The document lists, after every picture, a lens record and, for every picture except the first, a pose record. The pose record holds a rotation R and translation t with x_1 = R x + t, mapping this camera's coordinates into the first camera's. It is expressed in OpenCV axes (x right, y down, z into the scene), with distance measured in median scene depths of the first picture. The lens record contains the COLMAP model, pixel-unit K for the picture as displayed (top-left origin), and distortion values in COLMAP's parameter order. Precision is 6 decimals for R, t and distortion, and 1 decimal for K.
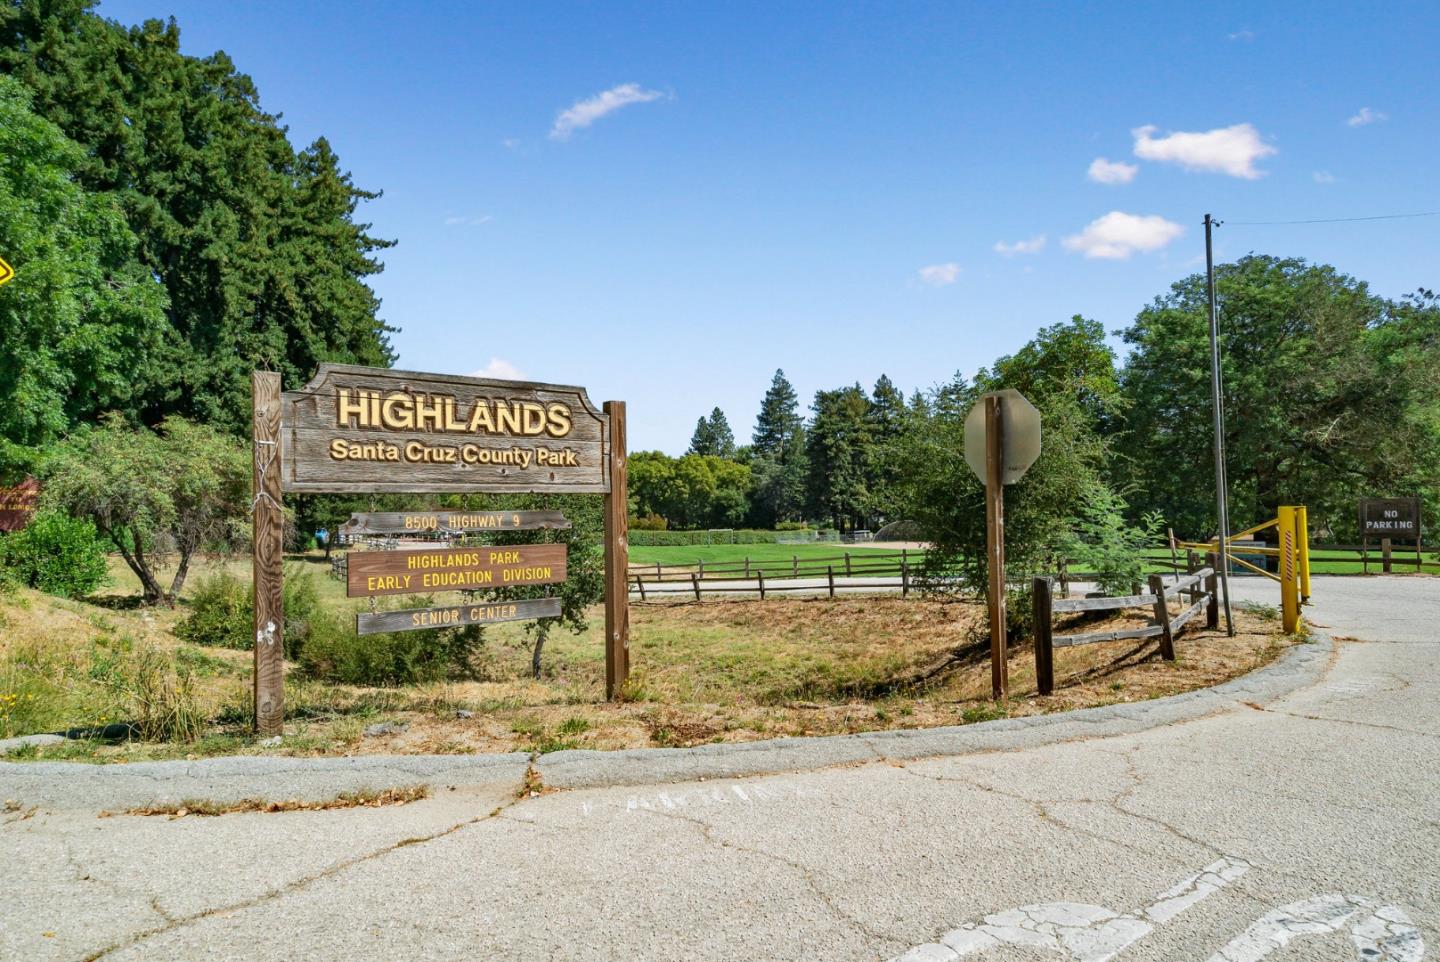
lens RADIAL K [[659.9, 0, 723.6], [0, 659.9, 493.4], [0, 0, 1]] dist [-0.002984, 0.000275]
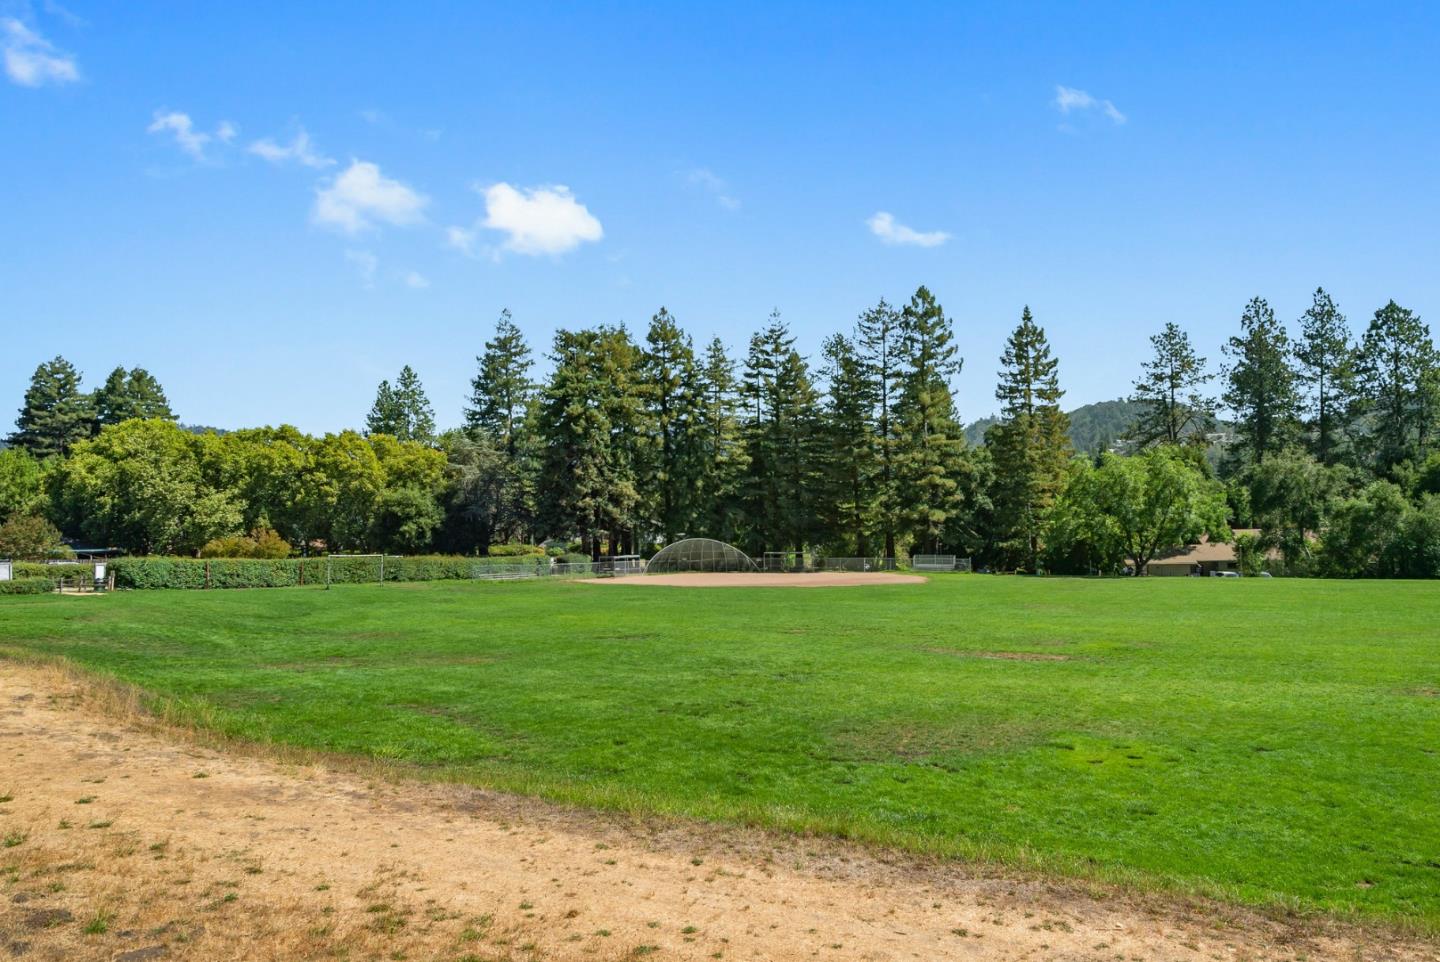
lens RADIAL K [[659.9, 0, 723.6], [0, 659.9, 493.4], [0, 0, 1]] dist [-0.002984, 0.000275]
pose [[0.944549, 0.021358, 0.327676, 0.086890], [-0.006986, 0.998964, -0.044972, 0.024087], [-0.328297, 0.040189, 0.943719, 0.363199]]
